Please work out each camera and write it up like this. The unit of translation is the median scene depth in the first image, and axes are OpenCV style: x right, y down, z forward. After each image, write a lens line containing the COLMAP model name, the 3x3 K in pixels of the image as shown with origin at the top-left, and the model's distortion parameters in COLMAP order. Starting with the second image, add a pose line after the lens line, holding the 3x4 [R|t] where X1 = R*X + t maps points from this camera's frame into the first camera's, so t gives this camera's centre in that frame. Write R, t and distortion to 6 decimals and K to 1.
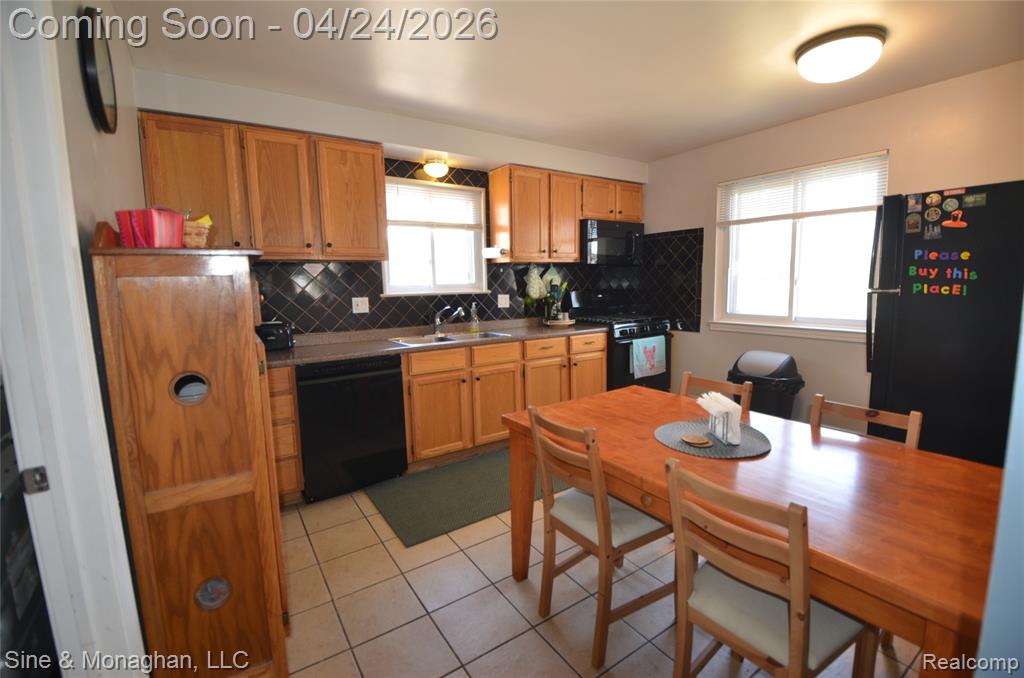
lens RADIAL K [[446.7, 0, 516.7], [0, 446.7, 331.7], [0, 0, 1]] dist [0.000453, -0.023123]
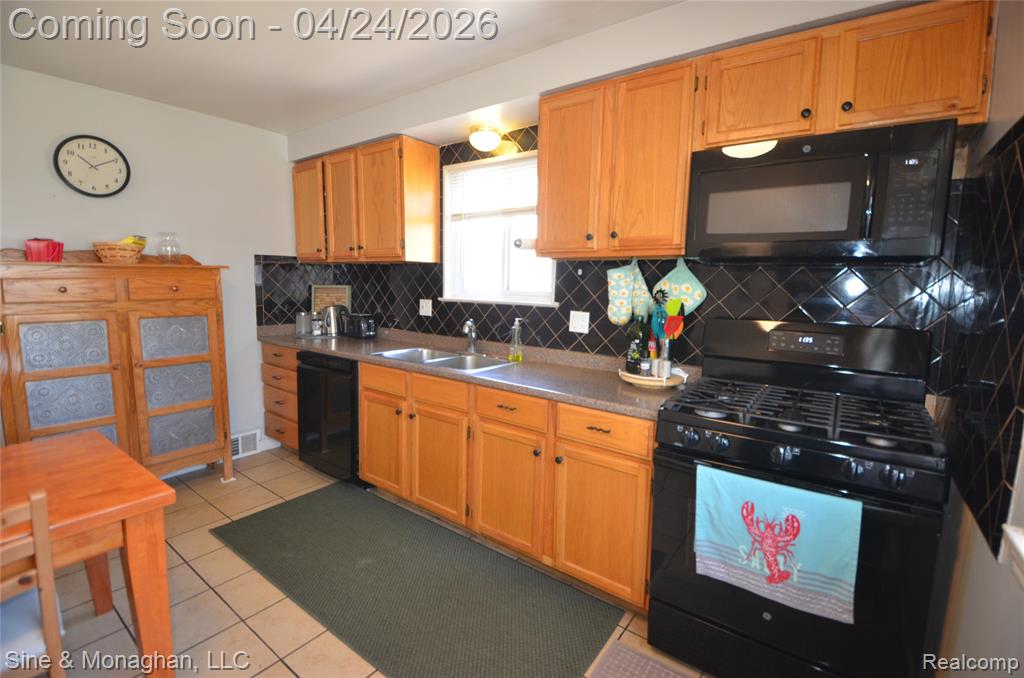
lens RADIAL K [[446.7, 0, 516.7], [0, 446.7, 331.7], [0, 0, 1]] dist [0.000453, -0.023123]
pose [[0.340794, 0.128977, -0.931249, 0.541869], [-0.131224, 0.987374, 0.088728, -0.103717], [0.930935, 0.091964, 0.353416, 0.738093]]
